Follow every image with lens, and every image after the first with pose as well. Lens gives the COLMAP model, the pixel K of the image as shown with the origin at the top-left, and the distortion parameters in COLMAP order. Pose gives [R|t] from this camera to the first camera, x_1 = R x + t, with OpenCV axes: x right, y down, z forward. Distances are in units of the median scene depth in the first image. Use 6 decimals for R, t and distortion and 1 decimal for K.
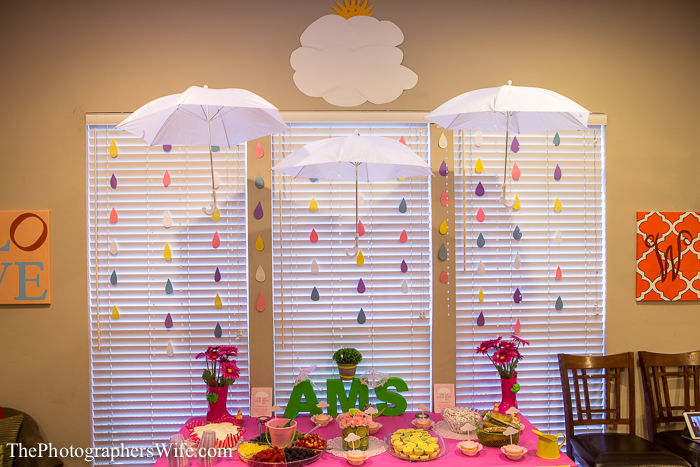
lens RADIAL K [[560.1, 0, 350.0], [0, 560.1, 233.5], [0, 0, 1]] dist [-0.096699, 0.074896]
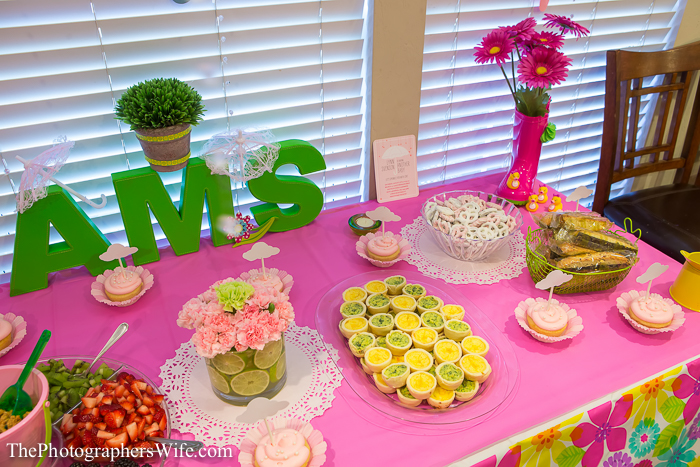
lens RADIAL K [[560.1, 0, 350.0], [0, 560.1, 233.5], [0, 0, 1]] dist [-0.096699, 0.074896]
pose [[0.921699, -0.196633, 0.334376, -0.026286], [-0.005858, 0.854845, 0.518850, 0.109180], [-0.387863, -0.480182, 0.786758, 0.640422]]
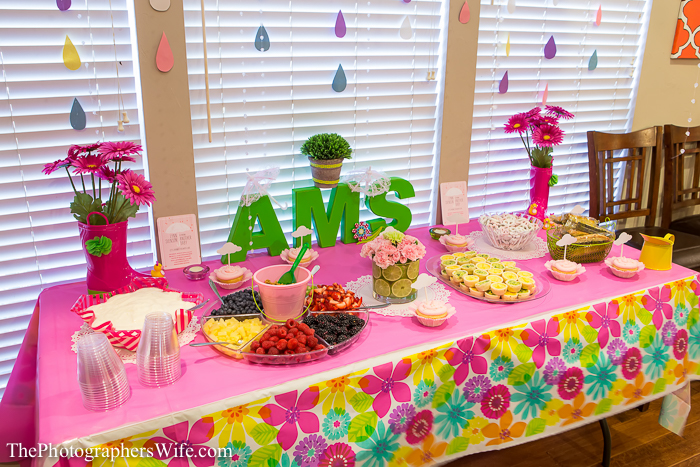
lens RADIAL K [[597.1, 0, 350.0], [0, 597.1, 233.5], [0, 0, 1]] dist [-0.073105, 0.017323]
pose [[0.910317, -0.116017, 0.397319, -0.240036], [-0.017429, 0.948319, 0.316839, 0.106840], [-0.413544, -0.295349, 0.861249, 0.423074]]
